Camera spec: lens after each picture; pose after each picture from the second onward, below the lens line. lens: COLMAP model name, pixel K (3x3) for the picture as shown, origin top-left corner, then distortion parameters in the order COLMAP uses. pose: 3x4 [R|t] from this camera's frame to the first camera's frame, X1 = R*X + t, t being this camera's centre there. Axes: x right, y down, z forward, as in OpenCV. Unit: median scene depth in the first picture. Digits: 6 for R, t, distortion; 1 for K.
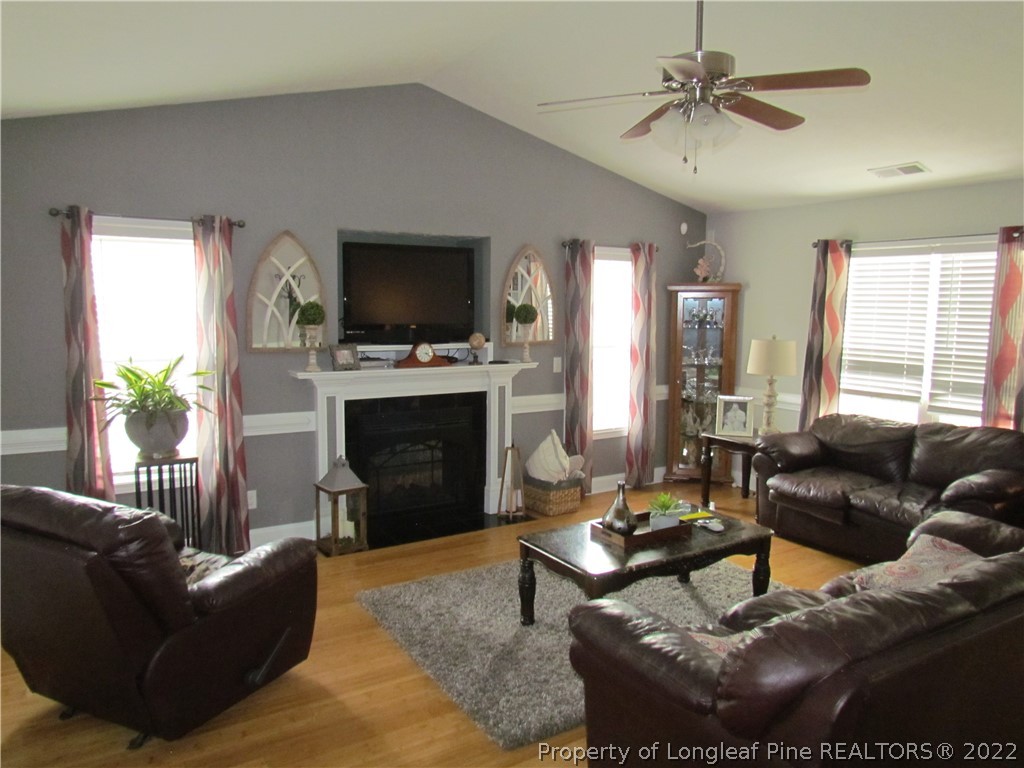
lens RADIAL K [[730.2, 0, 514.6], [0, 730.2, 391.8], [0, 0, 1]] dist [-0.031675, 0.011867]
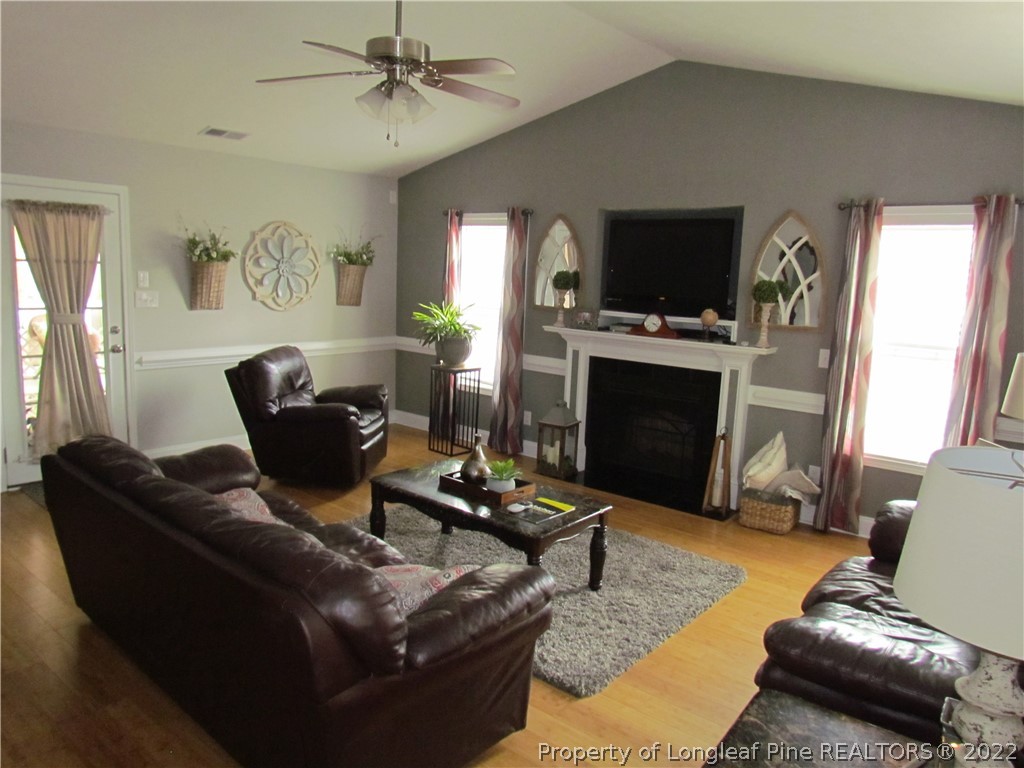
lens RADIAL K [[730.2, 0, 512.8], [0, 730.2, 379.4], [0, 0, 1]] dist [-0.031675, 0.011867]
pose [[0.312518, 0.142519, -0.939160, 0.811977], [-0.150875, 0.983578, 0.099054, -0.047081], [0.937854, 0.110740, 0.328888, 0.477193]]
